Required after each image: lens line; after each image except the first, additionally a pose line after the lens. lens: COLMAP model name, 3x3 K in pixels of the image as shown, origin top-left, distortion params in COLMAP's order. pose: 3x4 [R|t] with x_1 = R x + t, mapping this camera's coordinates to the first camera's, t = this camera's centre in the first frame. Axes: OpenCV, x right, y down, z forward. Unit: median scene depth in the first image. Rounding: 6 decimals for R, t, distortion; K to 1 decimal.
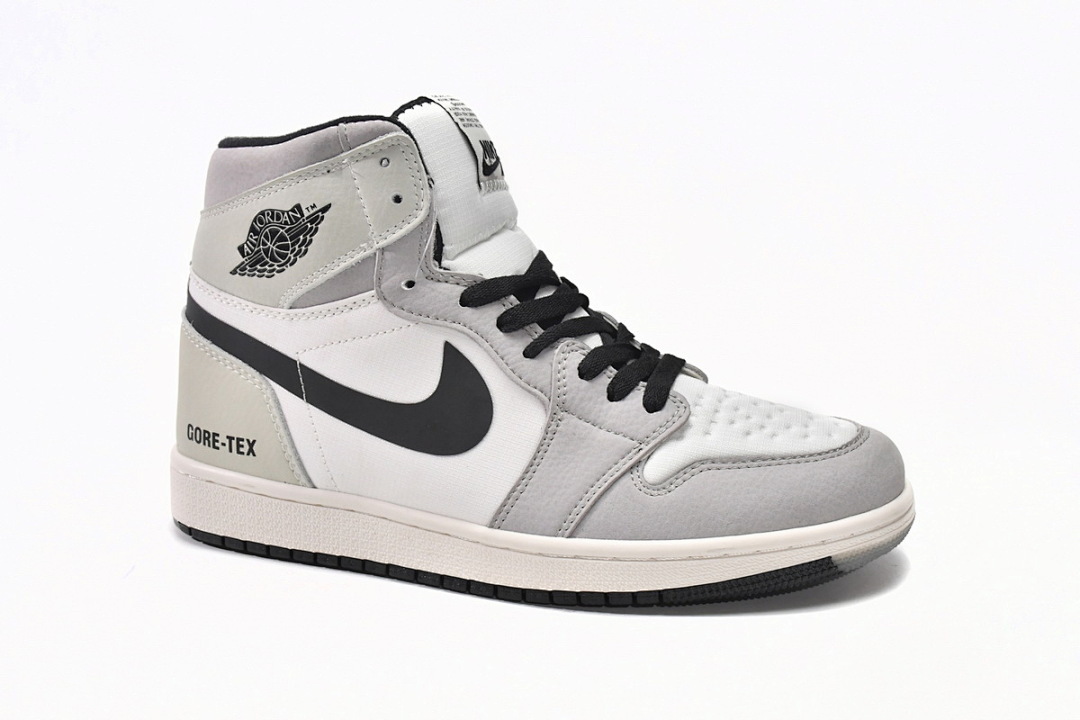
lens RADIAL K [[1254.1, 0, 544.0], [0, 1254.1, 365.3], [0, 0, 1]] dist [-0.041278, 0.000000]
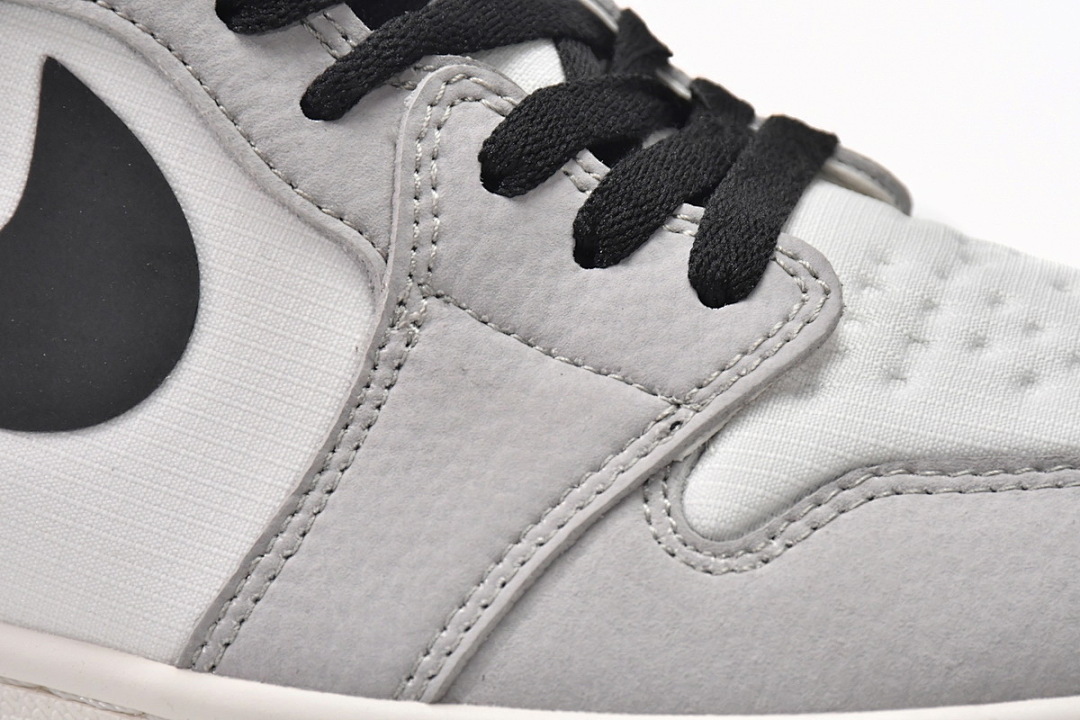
lens RADIAL K [[5558.7, 0, 539.5], [0, 5558.7, 361.6], [0, 0, 1]] dist [0.224310, 0.000000]
pose [[0.999365, 0.019971, 0.029506, 0.002554], [-0.021143, 0.998978, 0.039954, -0.002173], [-0.028678, -0.040552, 0.998766, -0.359670]]
